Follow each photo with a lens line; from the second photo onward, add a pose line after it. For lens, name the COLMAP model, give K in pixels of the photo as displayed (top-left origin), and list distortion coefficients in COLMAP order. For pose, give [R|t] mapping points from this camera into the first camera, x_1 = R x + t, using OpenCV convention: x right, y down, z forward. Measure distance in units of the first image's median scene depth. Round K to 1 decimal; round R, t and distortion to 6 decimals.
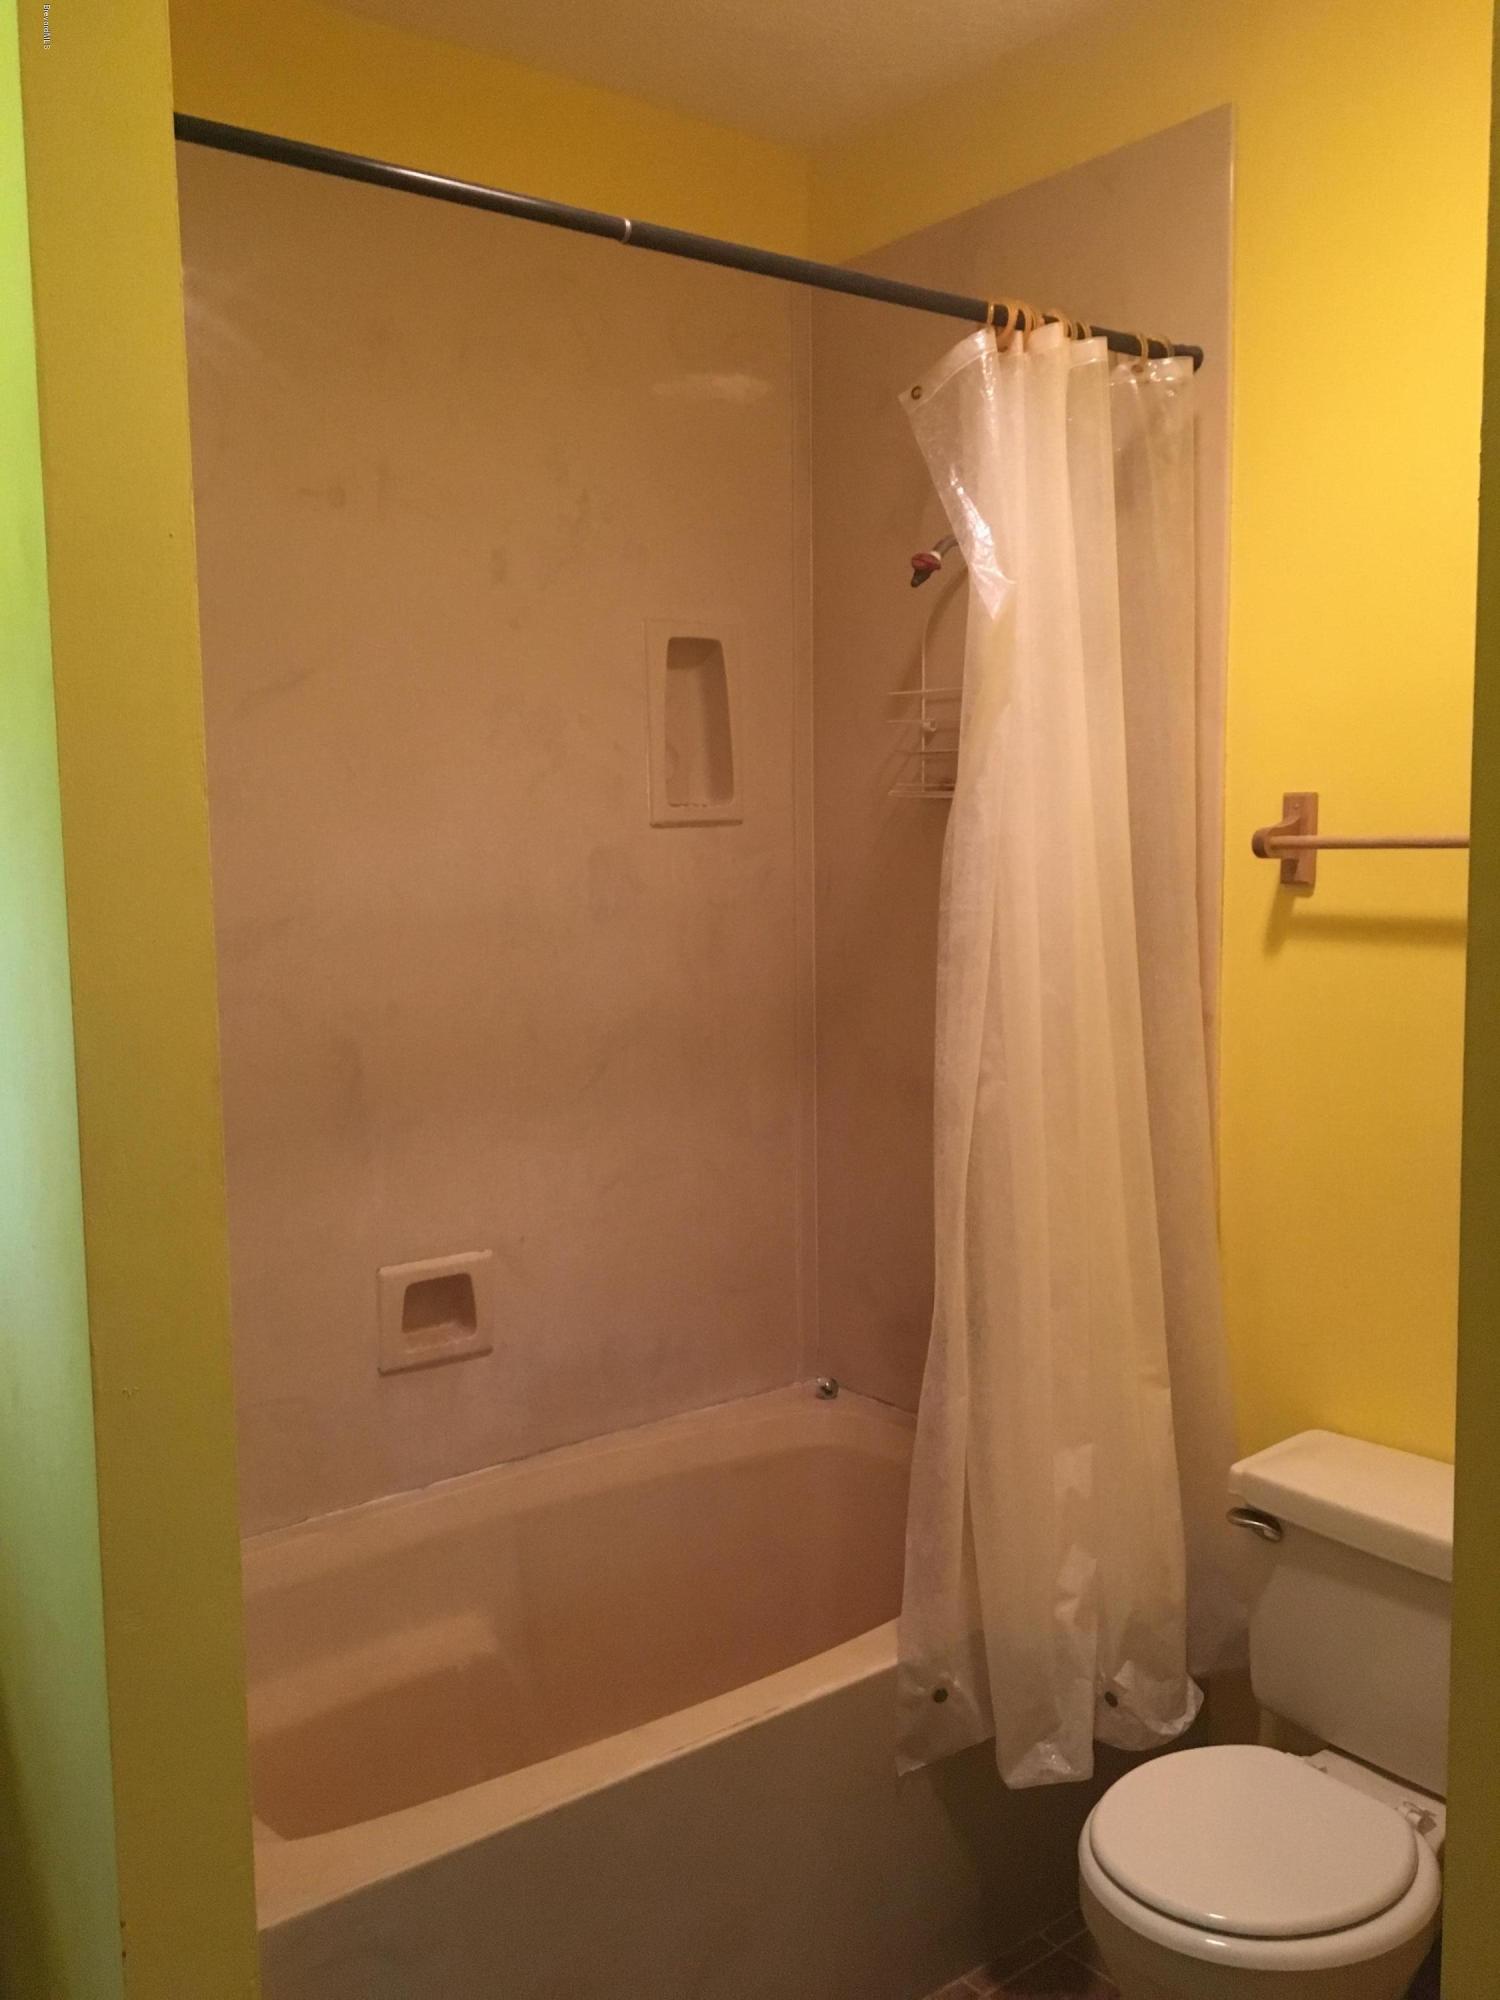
lens RADIAL K [[1683.6, 0, 682.6], [0, 1683.6, 1001.2], [0, 0, 1]] dist [0.063100, -0.089791]
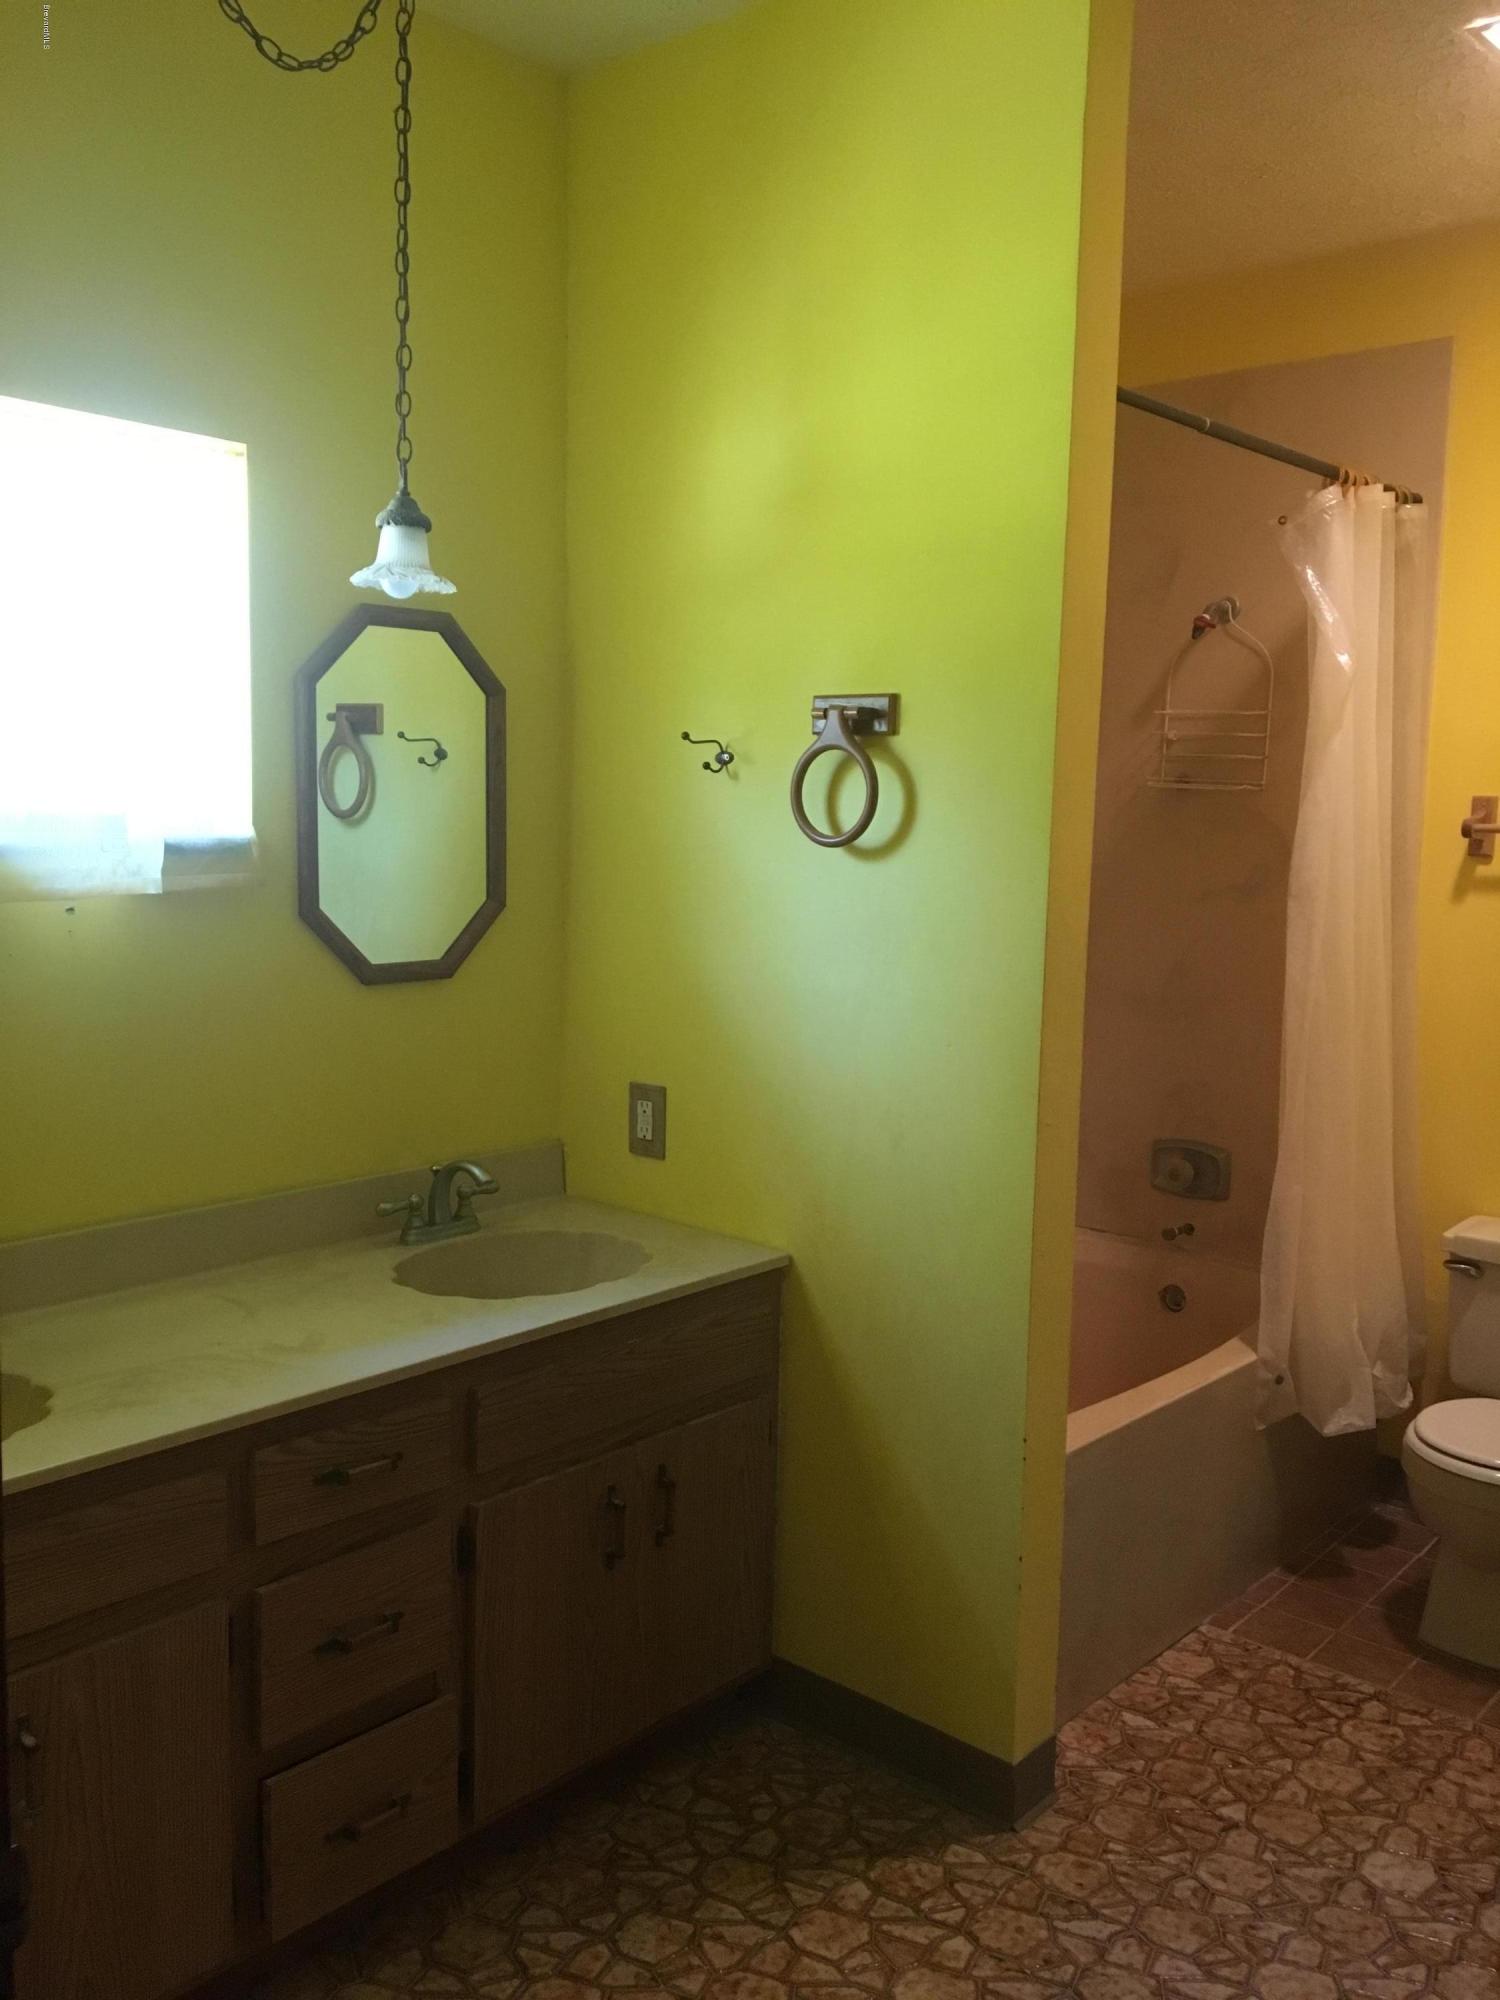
lens RADIAL K [[1683.6, 0, 732.8], [0, 1683.6, 1003.0], [0, 0, 1]] dist [0.063100, -0.089791]
pose [[0.982397, 0.014604, 0.186235, -0.610328], [-0.017469, 0.999753, 0.013750, 0.056648], [-0.185988, -0.016761, 0.982409, -0.394960]]
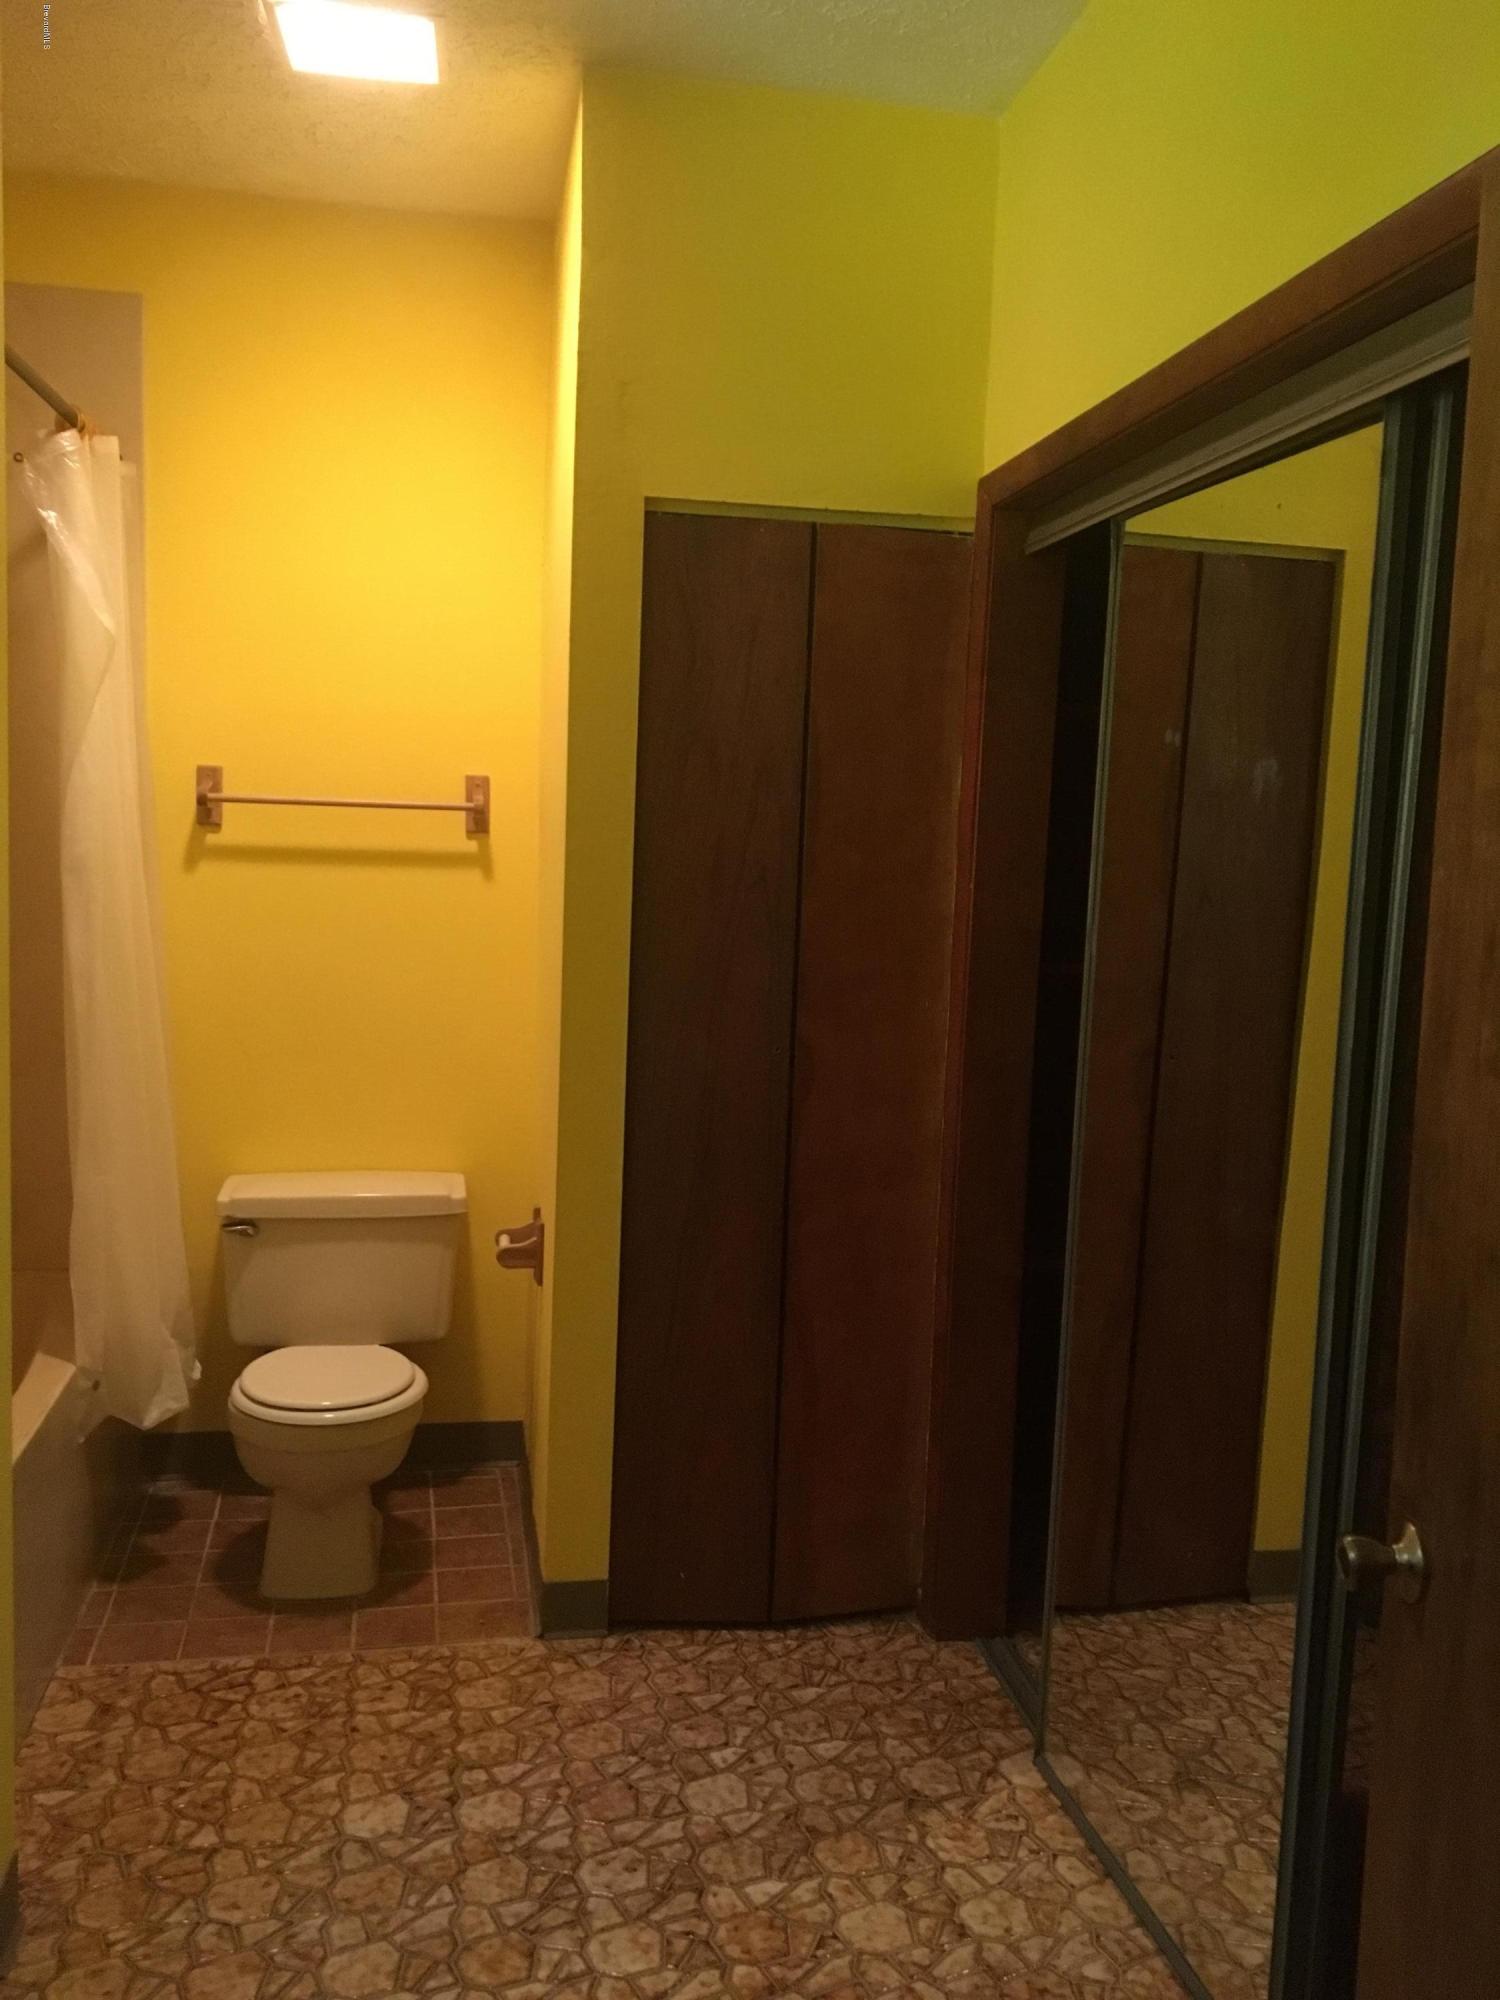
lens RADIAL K [[1683.6, 0, 787.7], [0, 1683.6, 998.7], [0, 0, 1]] dist [0.063100, -0.089791]
pose [[0.443626, -0.067167, 0.893692, -0.837869], [0.039702, 0.997682, 0.055274, 0.026068], [-0.895332, 0.010960, 0.445264, -0.164879]]
